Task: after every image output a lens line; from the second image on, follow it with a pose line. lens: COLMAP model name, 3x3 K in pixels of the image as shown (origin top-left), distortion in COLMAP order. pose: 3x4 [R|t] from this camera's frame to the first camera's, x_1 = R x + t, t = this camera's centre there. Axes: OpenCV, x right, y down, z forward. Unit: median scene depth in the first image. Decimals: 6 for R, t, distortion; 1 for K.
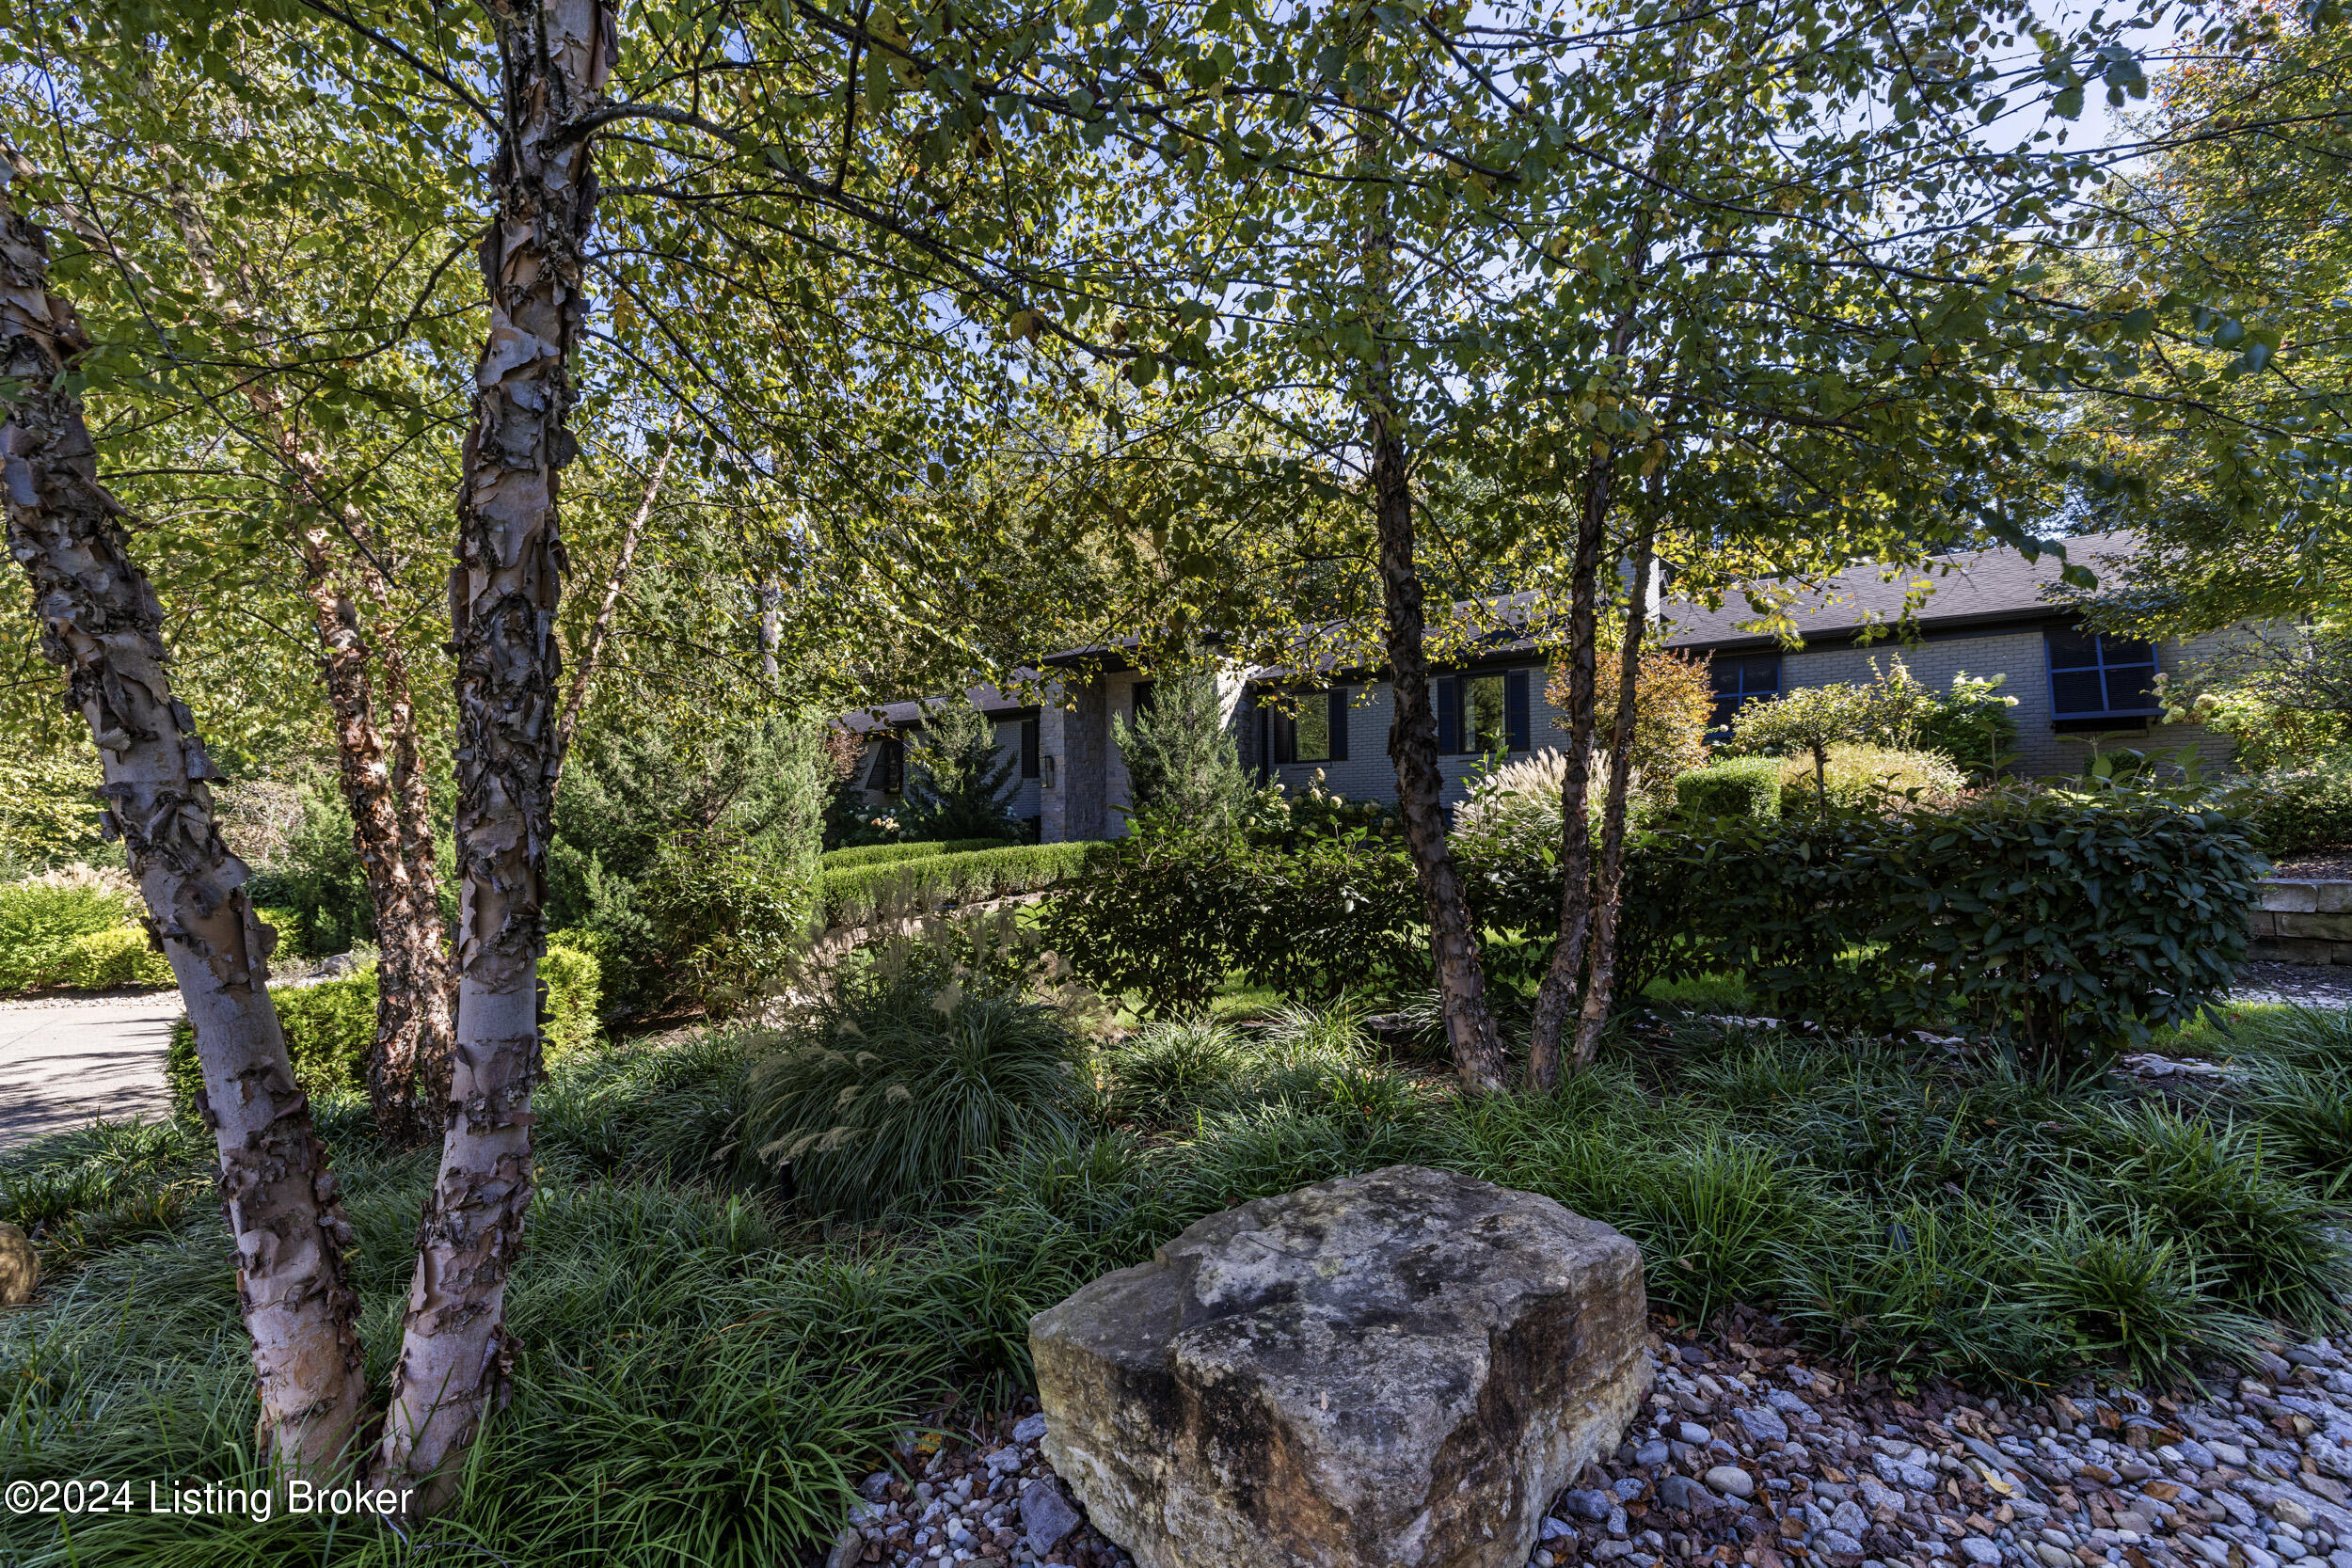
lens RADIAL K [[984.7, 0, 1173.1], [0, 984.7, 785.0], [0, 0, 1]] dist [0.001141, 0.000456]
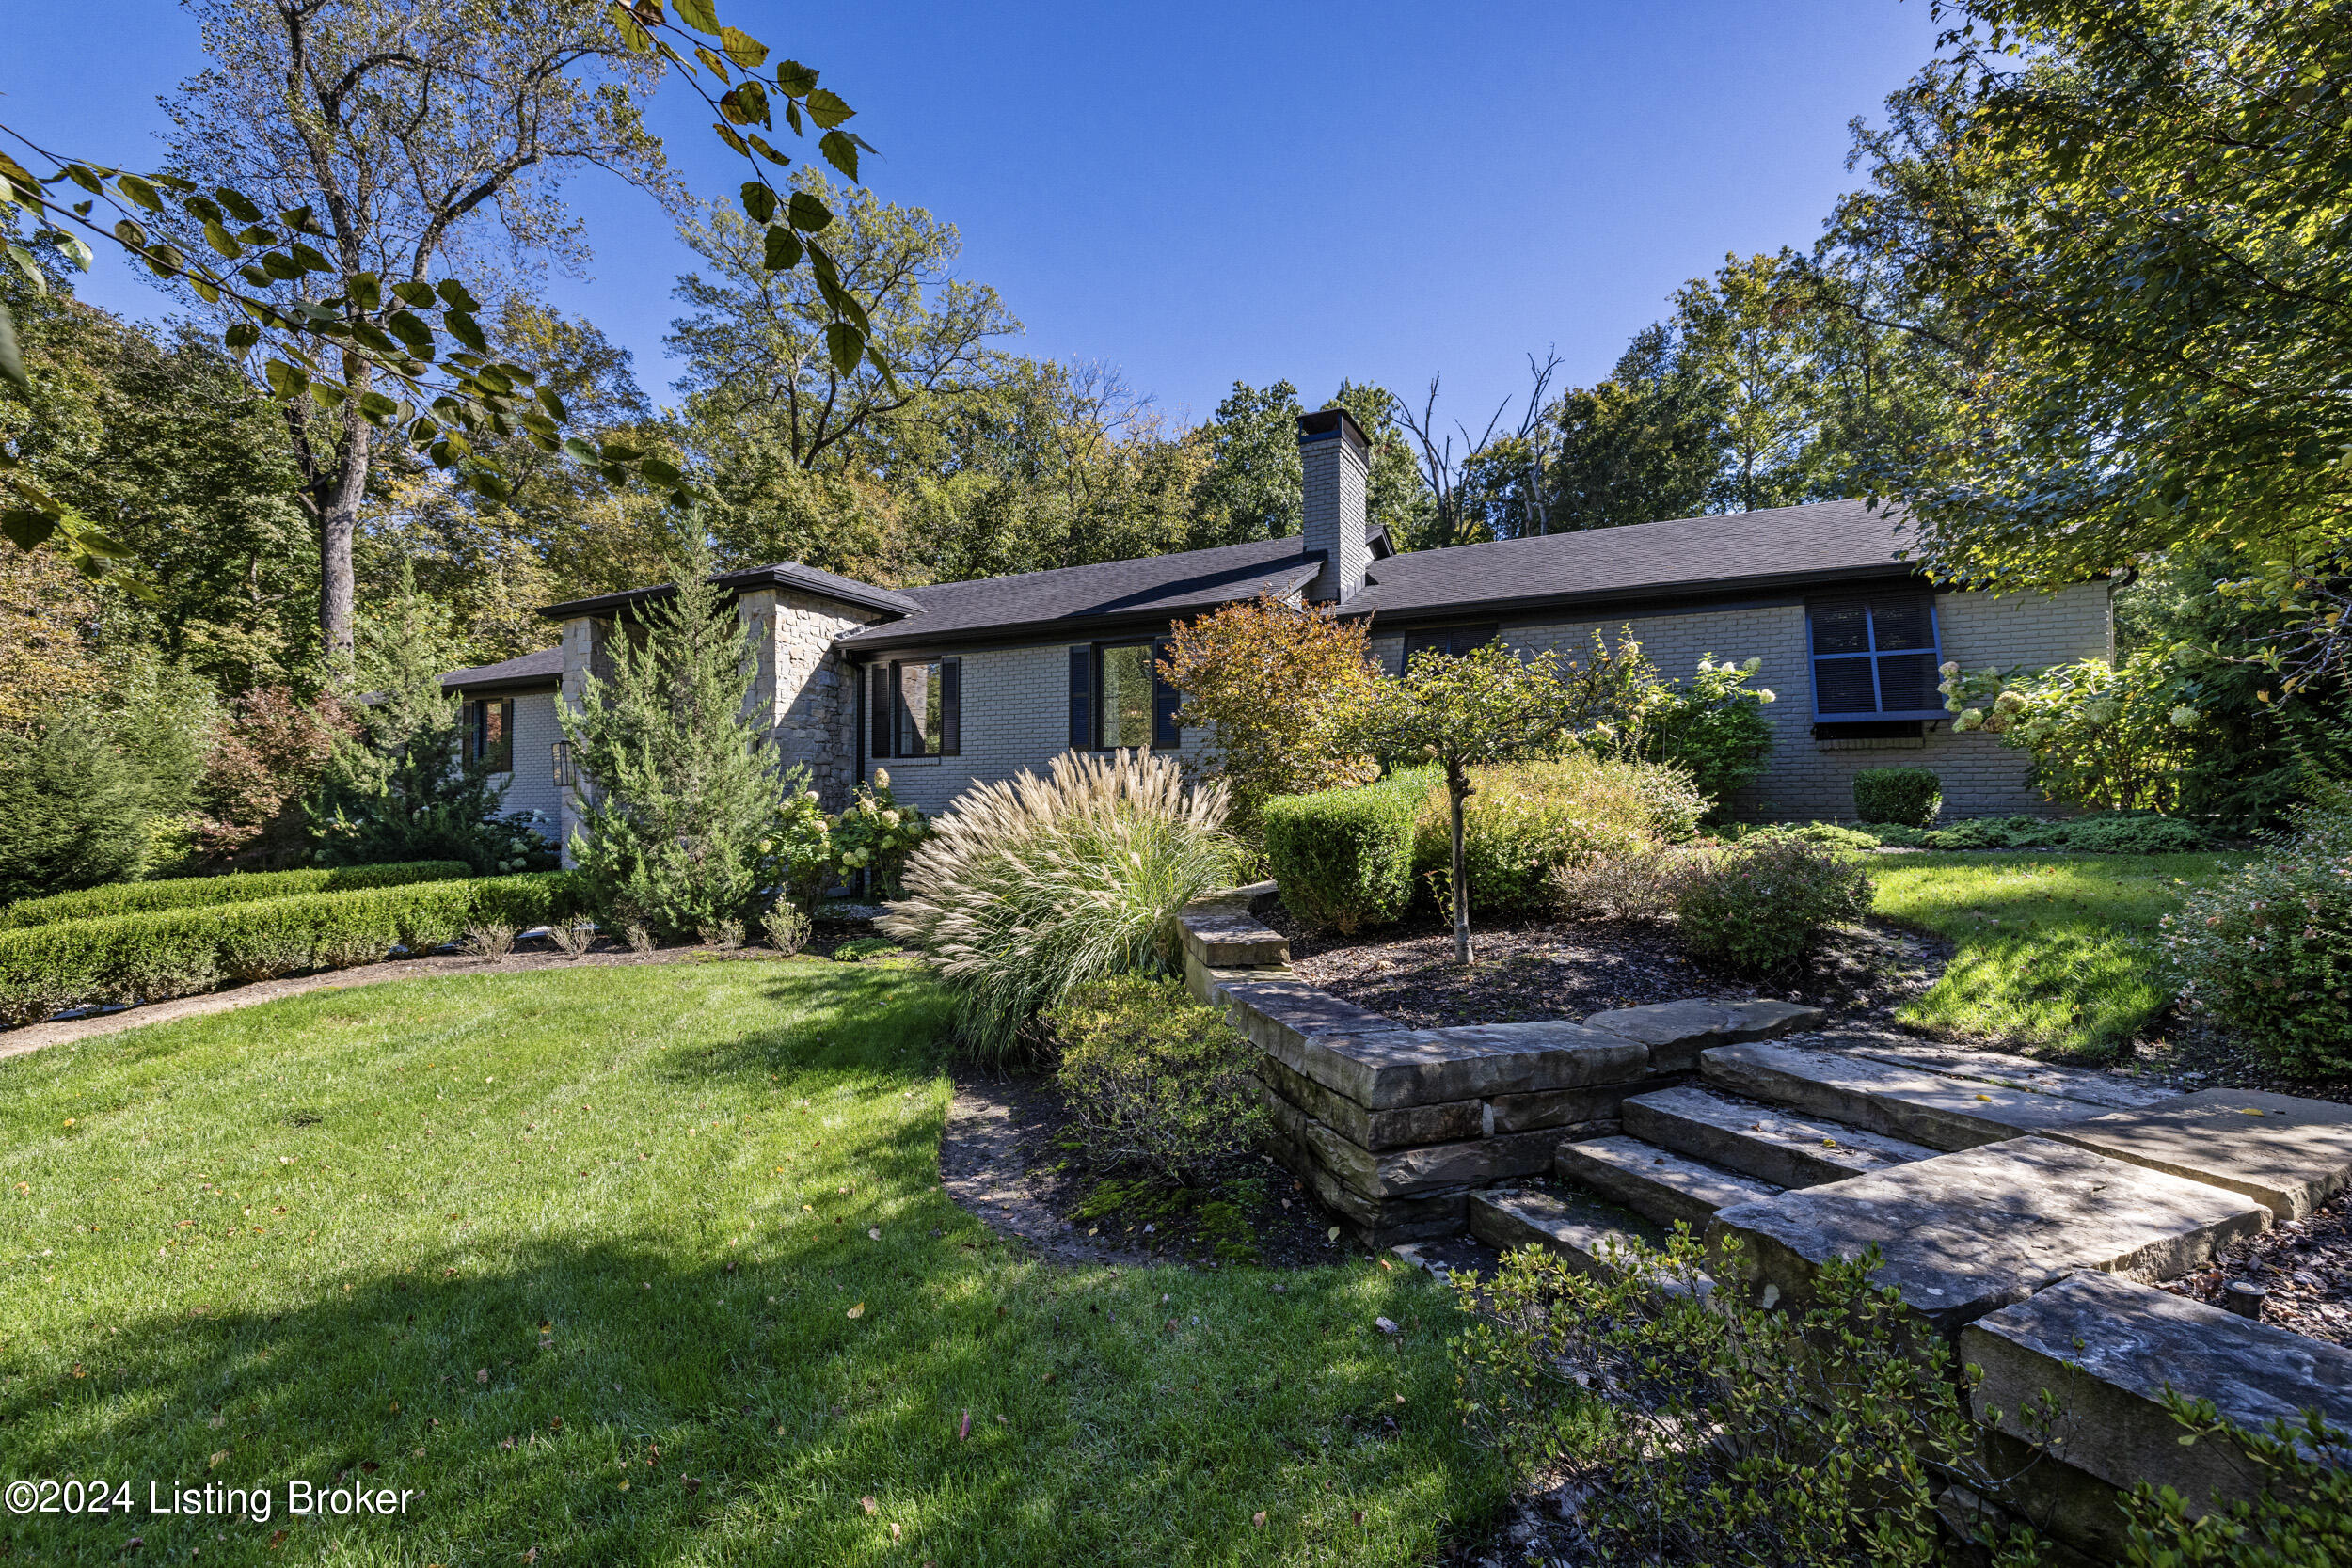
lens RADIAL K [[984.7, 0, 1173.1], [0, 984.7, 785.0], [0, 0, 1]] dist [0.001141, 0.000456]
pose [[0.984631, 0.011333, 0.174281, 0.288333], [-0.014281, 0.999775, 0.015667, -0.023806], [-0.174064, -0.017915, 0.984571, 0.354078]]
